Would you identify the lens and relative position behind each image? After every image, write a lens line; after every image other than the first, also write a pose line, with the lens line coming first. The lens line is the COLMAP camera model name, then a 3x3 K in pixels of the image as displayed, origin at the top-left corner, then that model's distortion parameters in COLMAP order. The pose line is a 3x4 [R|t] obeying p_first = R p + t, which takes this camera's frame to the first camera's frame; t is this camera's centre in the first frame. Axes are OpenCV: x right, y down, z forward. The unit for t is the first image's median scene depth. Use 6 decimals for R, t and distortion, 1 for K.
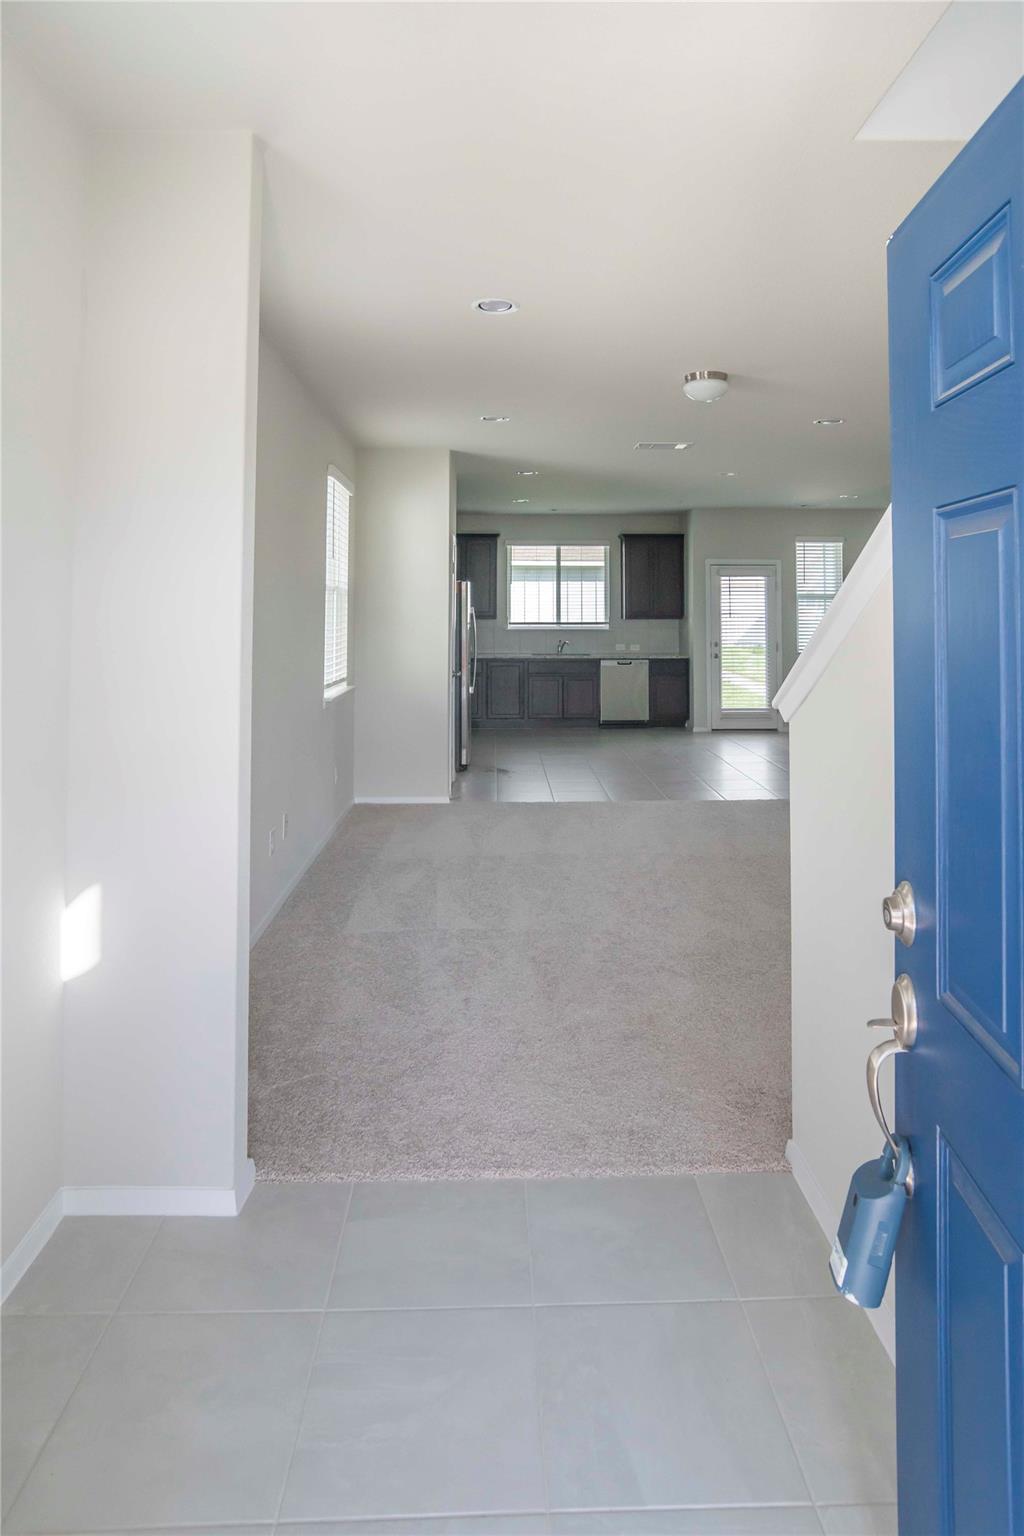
lens RADIAL K [[1083.3, 0, 512.0], [0, 1083.3, 768.0], [0, 0, 1]] dist [-0.002727, 0.003060]
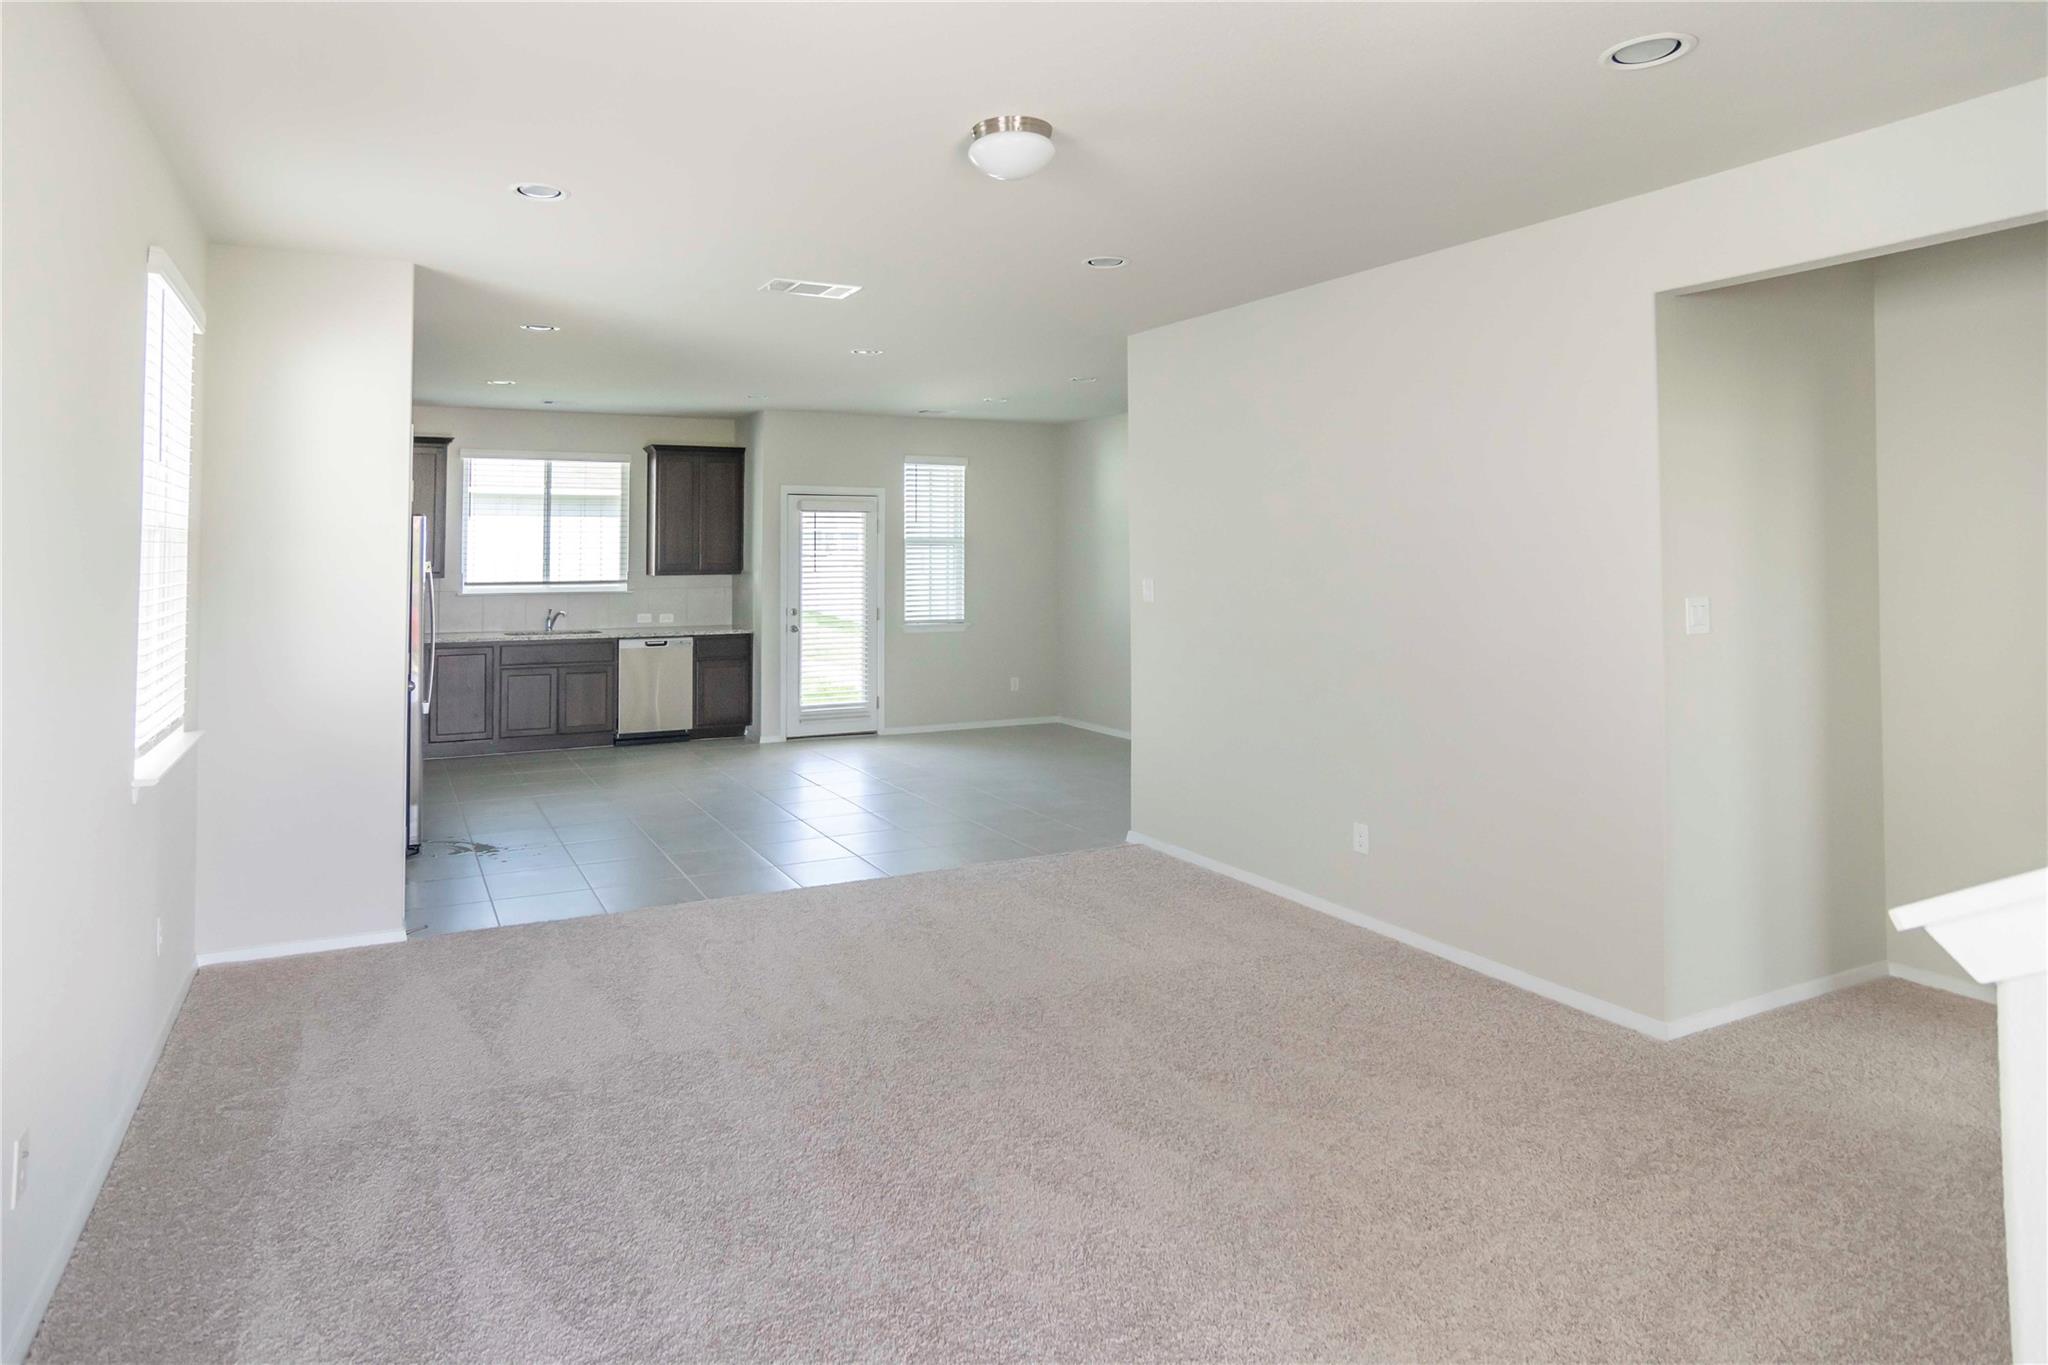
lens RADIAL K [[1444.4, 0, 1023.9], [0, 1444.4, 612.4], [0, 0, 1]] dist [-0.002727, 0.003060]
pose [[0.921199, -0.017622, 0.388693, -0.028250], [0.058536, 0.993881, -0.093672, -0.022848], [-0.384664, 0.109043, 0.916593, 0.133142]]
